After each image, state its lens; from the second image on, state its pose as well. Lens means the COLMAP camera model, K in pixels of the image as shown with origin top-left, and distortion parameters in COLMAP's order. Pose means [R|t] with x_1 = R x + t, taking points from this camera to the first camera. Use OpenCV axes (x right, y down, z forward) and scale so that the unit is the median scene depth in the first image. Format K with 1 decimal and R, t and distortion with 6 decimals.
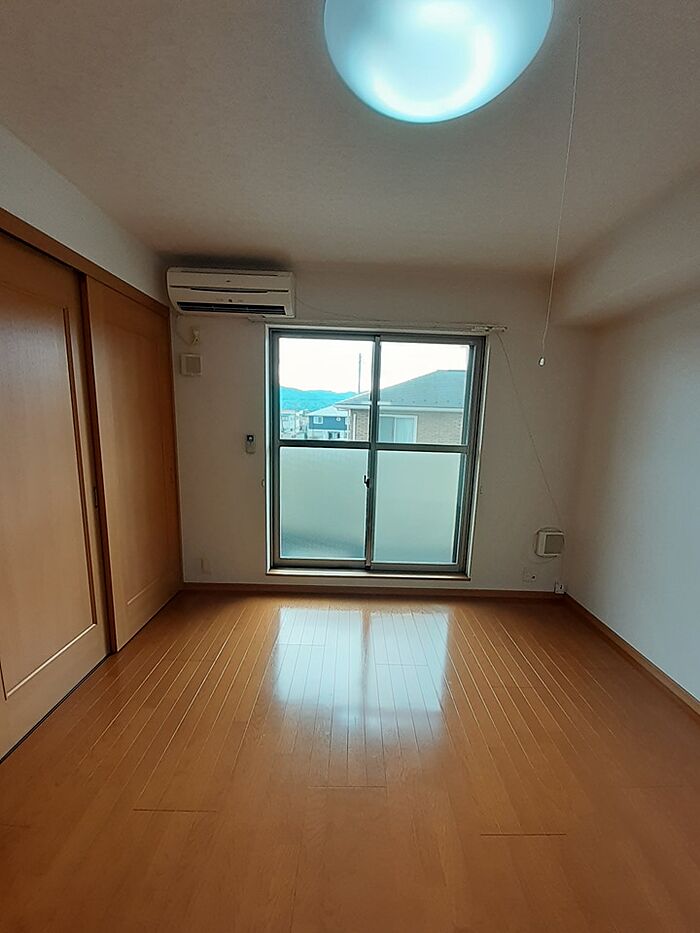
lens RADIAL K [[362.8, 0, 349.0], [0, 362.8, 484.3], [0, 0, 1]] dist [-0.011564, 0.000435]
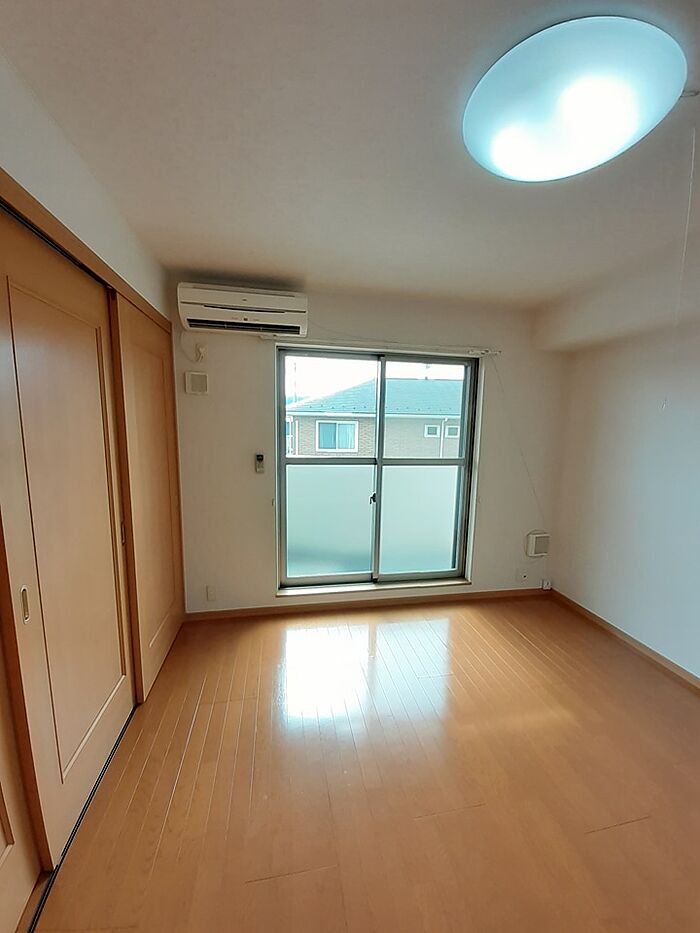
lens RADIAL K [[362.8, 0, 341.6], [0, 362.8, 475.2], [0, 0, 1]] dist [-0.011564, 0.000435]
pose [[0.984514, -0.036478, 0.171468, -0.217601], [0.042199, 0.998664, -0.029835, -0.040337], [-0.170151, 0.036609, 0.984738, 0.007551]]
